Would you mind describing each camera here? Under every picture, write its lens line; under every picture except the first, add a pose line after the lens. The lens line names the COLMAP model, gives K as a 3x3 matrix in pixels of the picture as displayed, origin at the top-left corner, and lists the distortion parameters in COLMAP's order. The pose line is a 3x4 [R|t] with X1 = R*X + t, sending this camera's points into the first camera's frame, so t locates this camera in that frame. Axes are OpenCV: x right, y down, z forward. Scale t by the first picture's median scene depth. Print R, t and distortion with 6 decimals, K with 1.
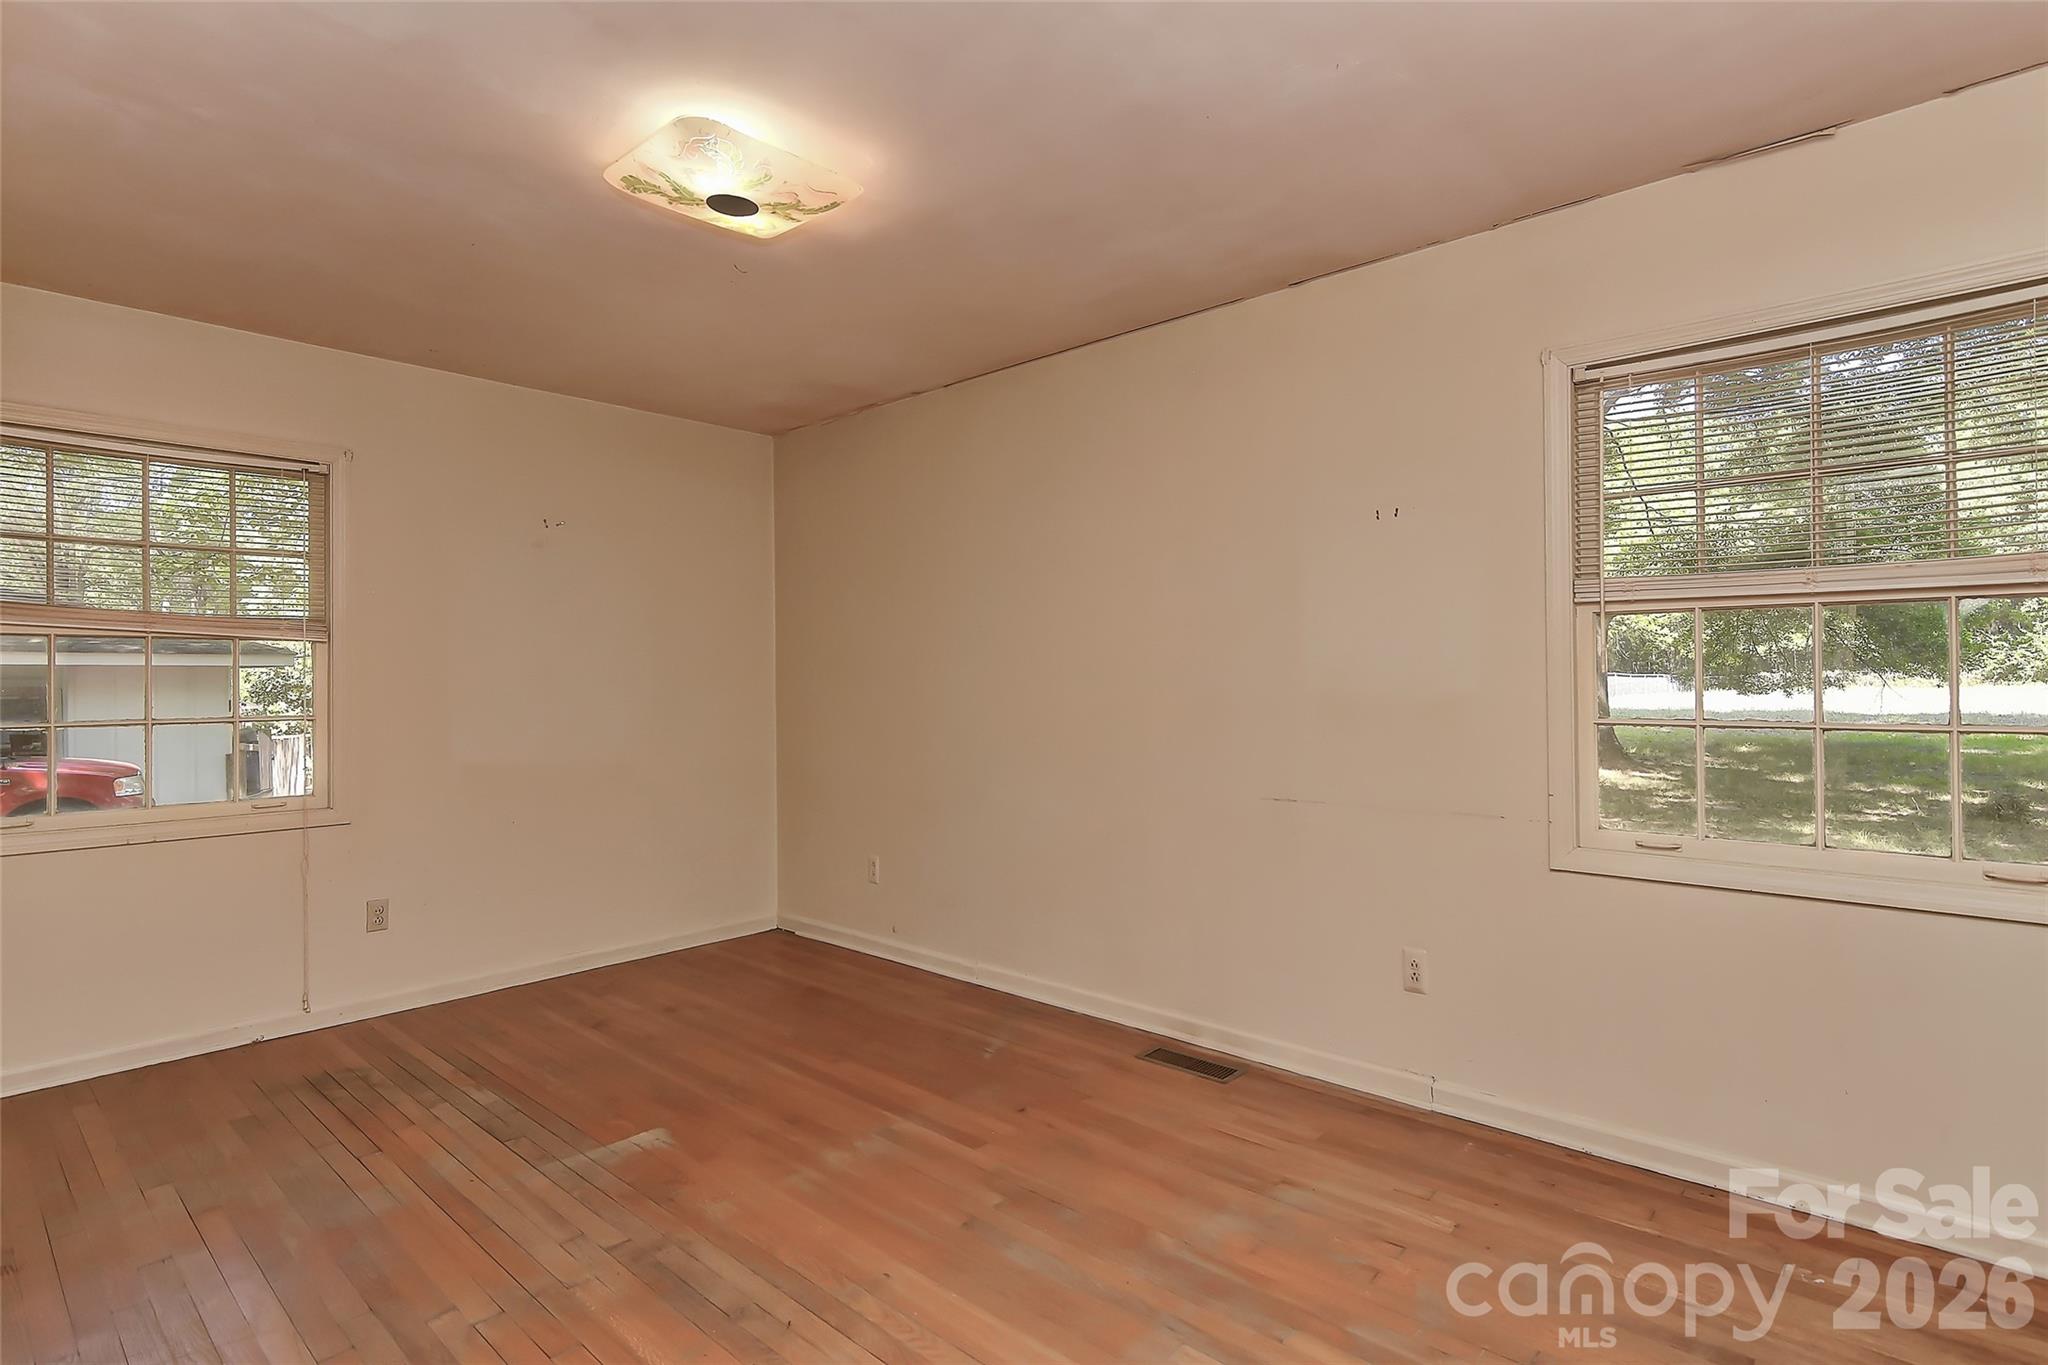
lens RADIAL K [[1018.5, 0, 1017.2], [0, 1018.5, 685.9], [0, 0, 1]] dist [0.004117, -0.002133]
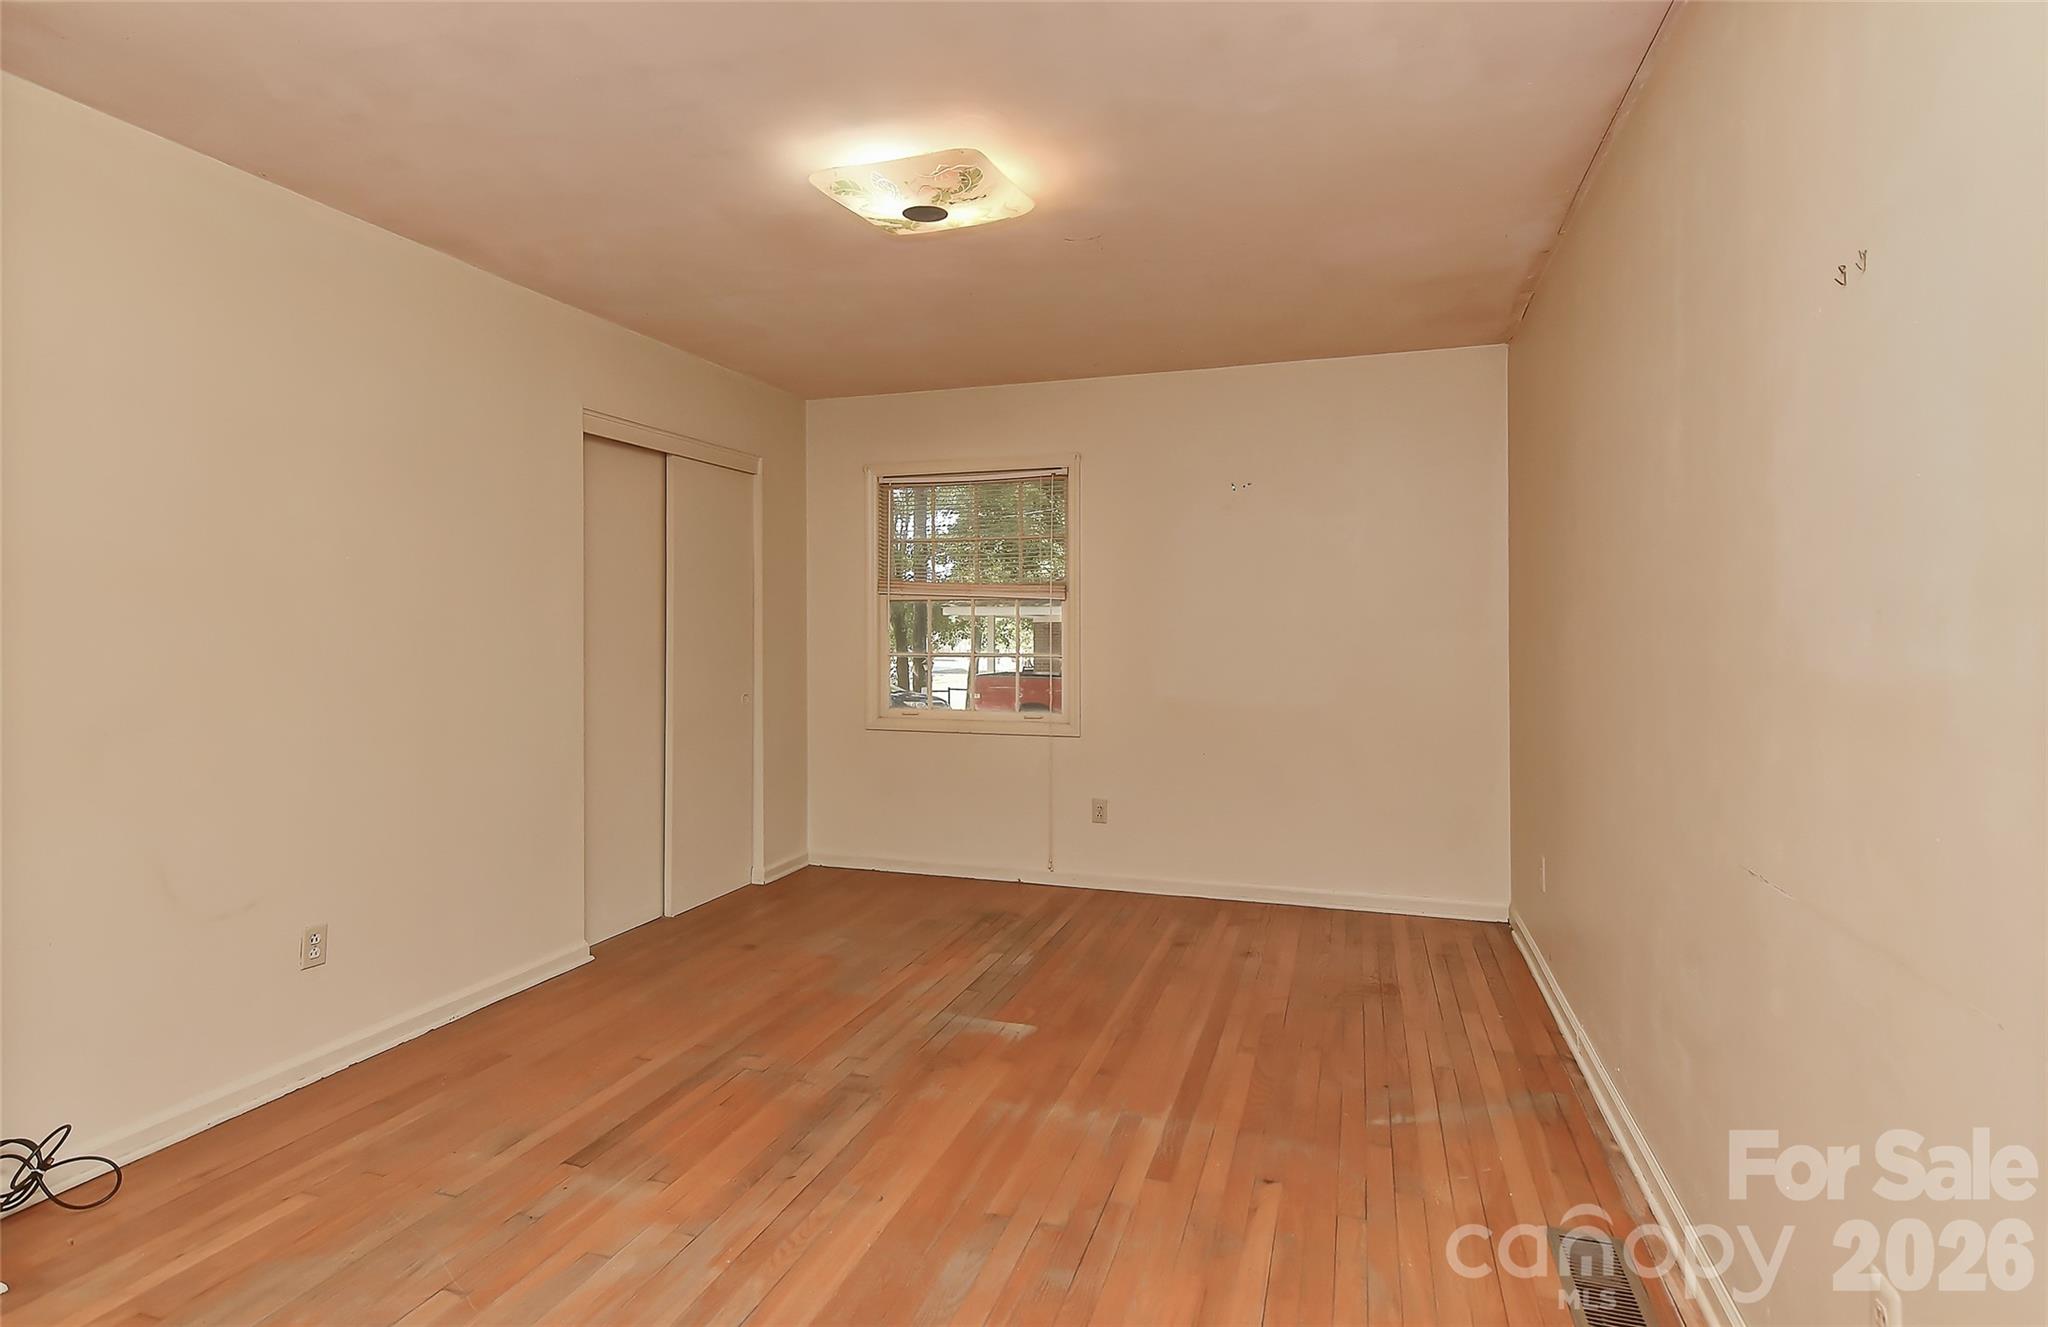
lens RADIAL K [[986.2, 0, 1010.0], [0, 986.2, 660.9], [0, 0, 1]] dist [-0.003539, -0.000124]
pose [[0.417557, 0.037778, -0.907865, 0.648267], [-0.007048, 0.999240, 0.038338, -0.018452], [0.908623, -0.009610, 0.417506, 0.537942]]
